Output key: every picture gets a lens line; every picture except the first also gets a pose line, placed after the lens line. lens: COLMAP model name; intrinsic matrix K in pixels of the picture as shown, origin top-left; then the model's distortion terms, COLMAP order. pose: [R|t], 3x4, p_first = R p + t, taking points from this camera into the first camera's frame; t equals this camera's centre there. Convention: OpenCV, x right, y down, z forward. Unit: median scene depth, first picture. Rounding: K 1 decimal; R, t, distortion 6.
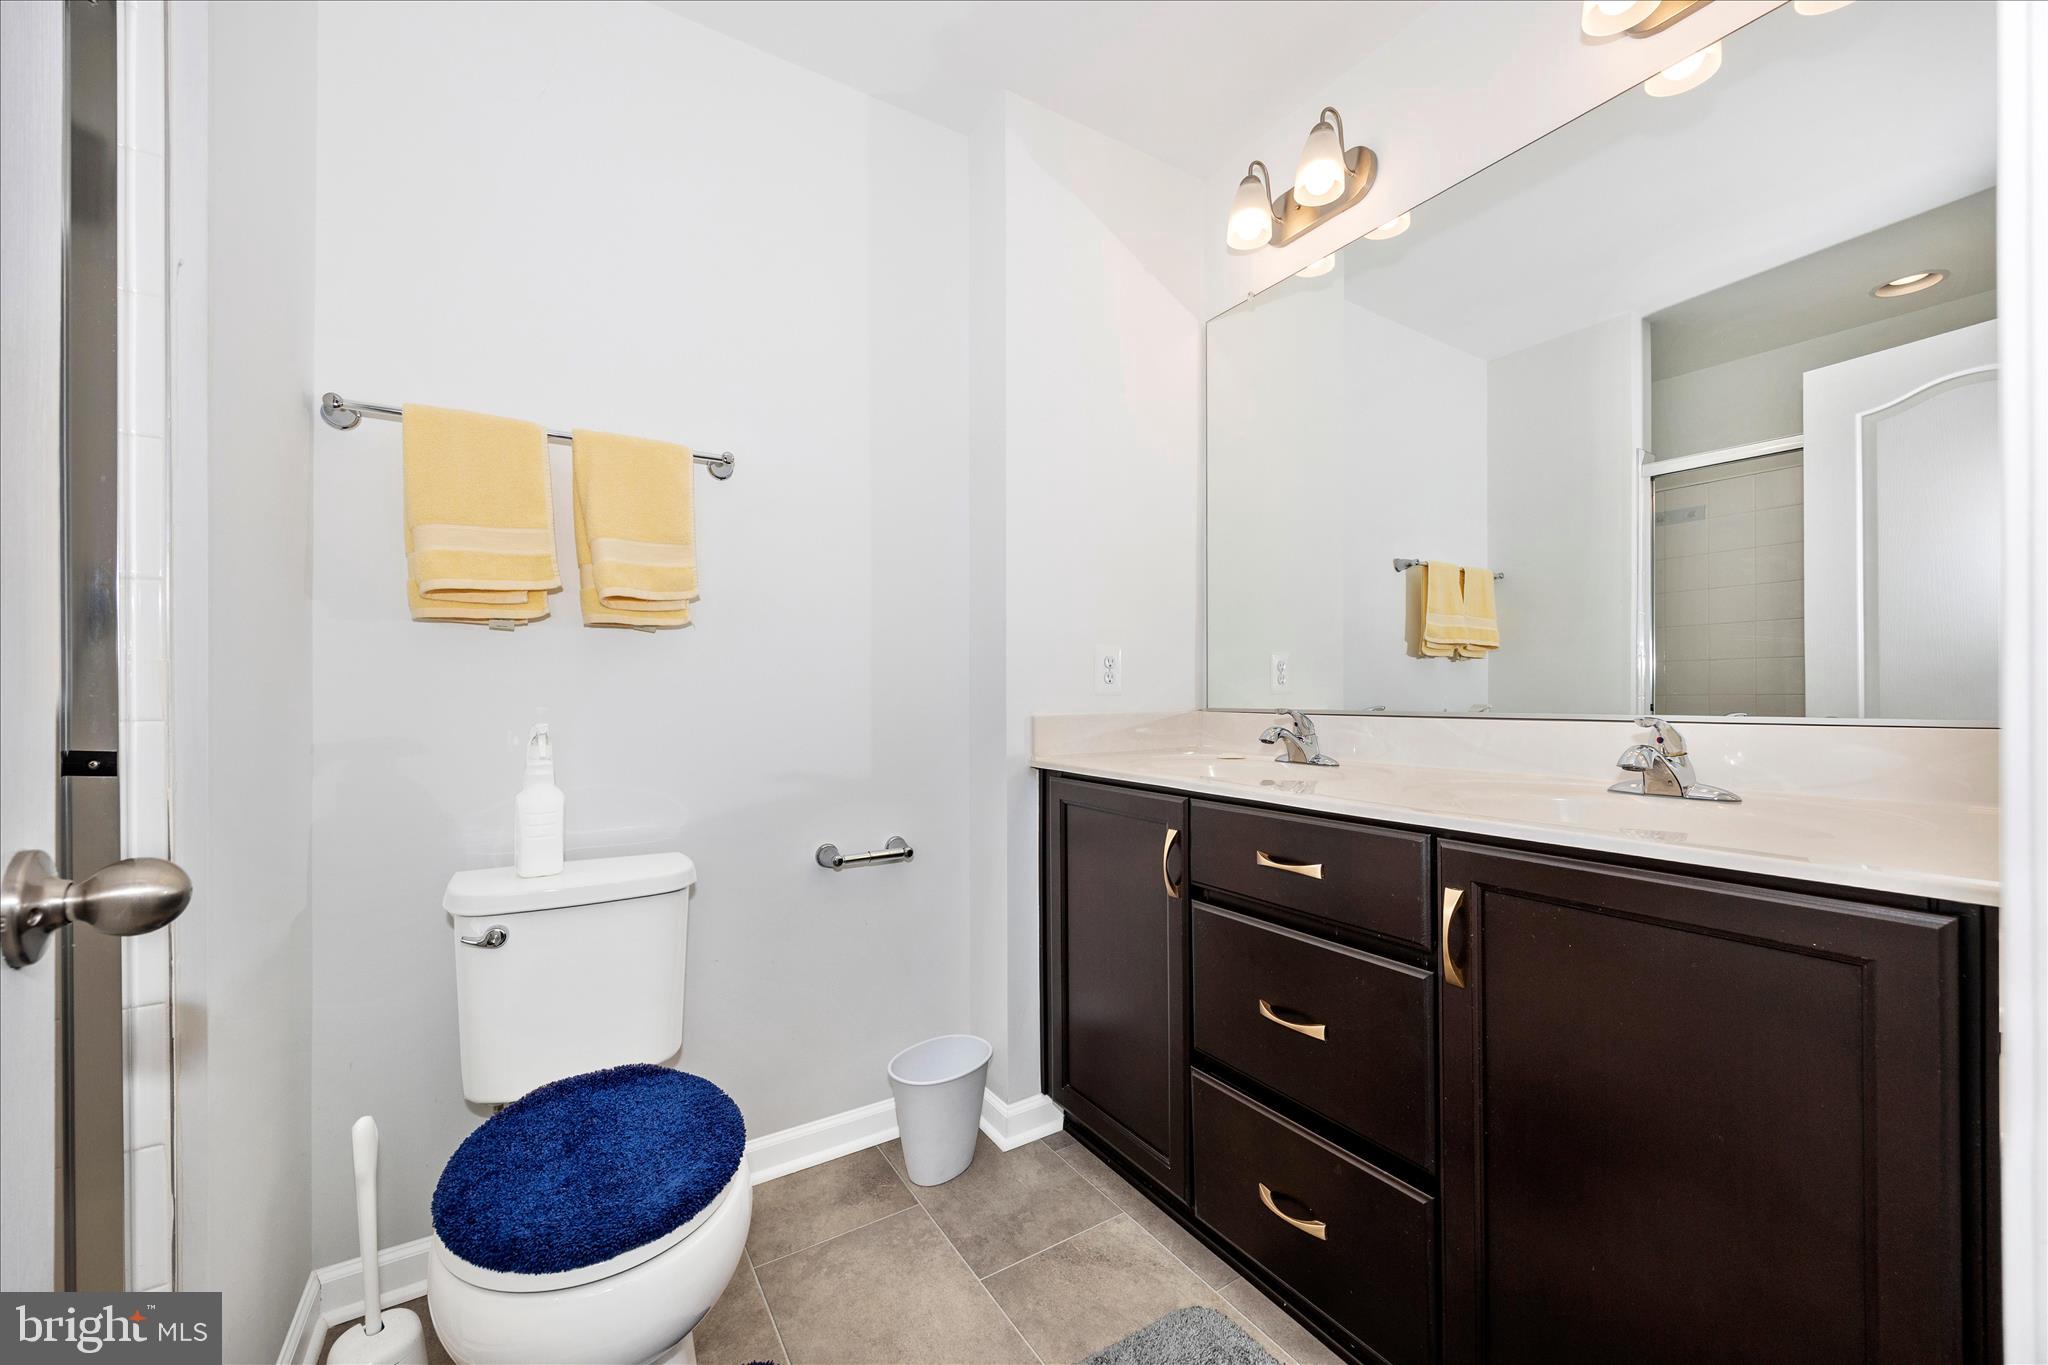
lens RADIAL K [[789.0, 0, 1021.2], [0, 789.0, 688.6], [0, 0, 1]] dist [0.001950, -0.000007]
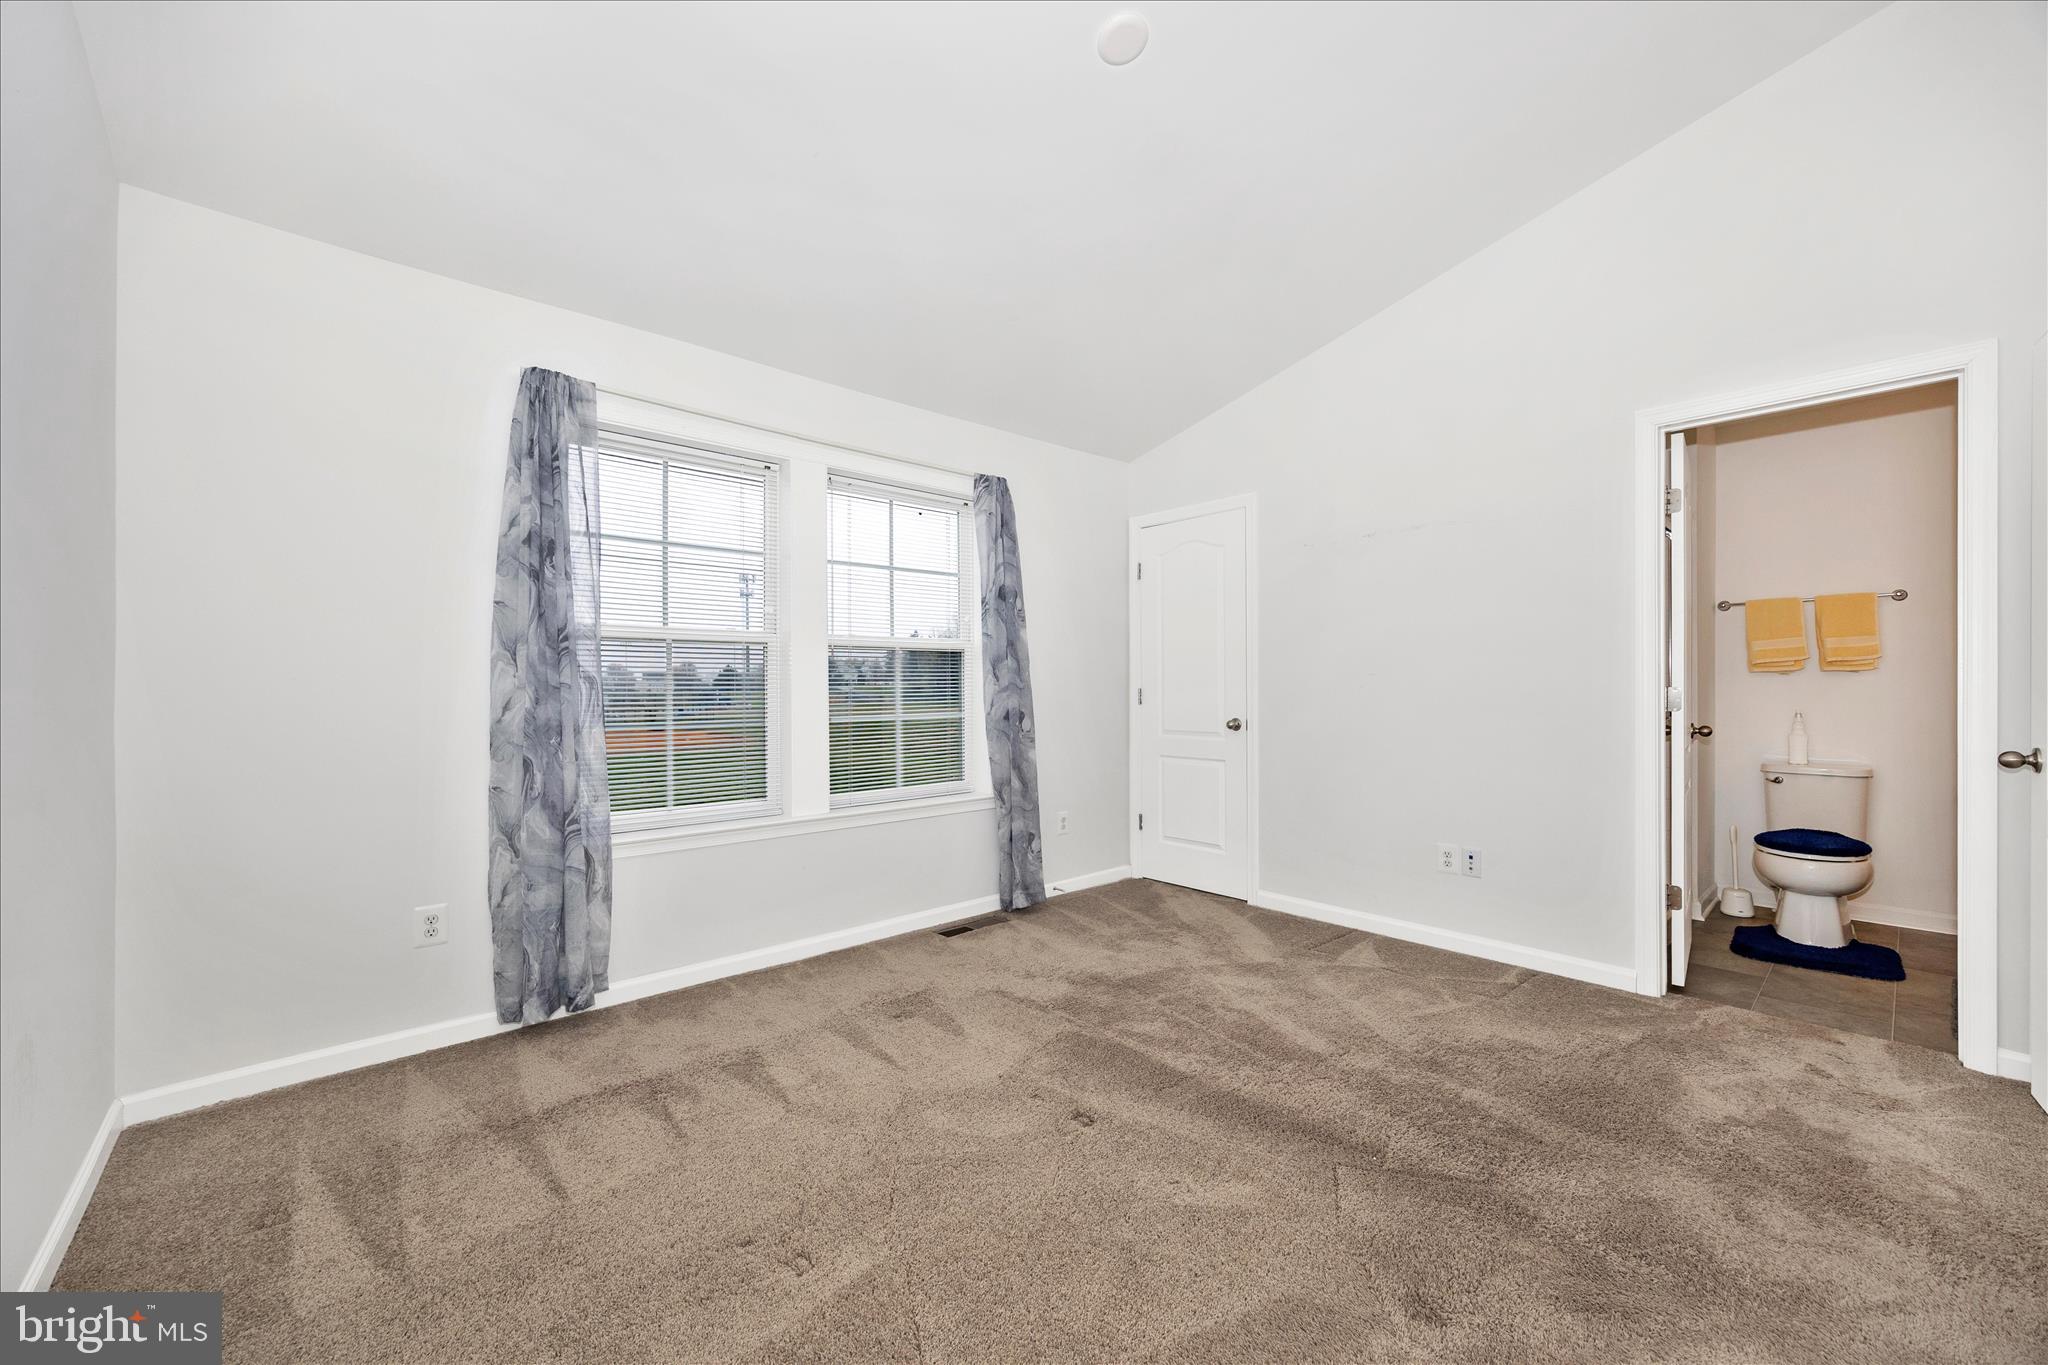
lens RADIAL K [[789.0, 0, 1027.3], [0, 789.0, 687.4], [0, 0, 1]] dist [0.001950, -0.000007]
pose [[0.154788, 0.002820, -0.987944, 1.714050], [0.000667, 0.999995, 0.002959, -0.041304], [0.987947, -0.001117, 0.154785, -2.103090]]
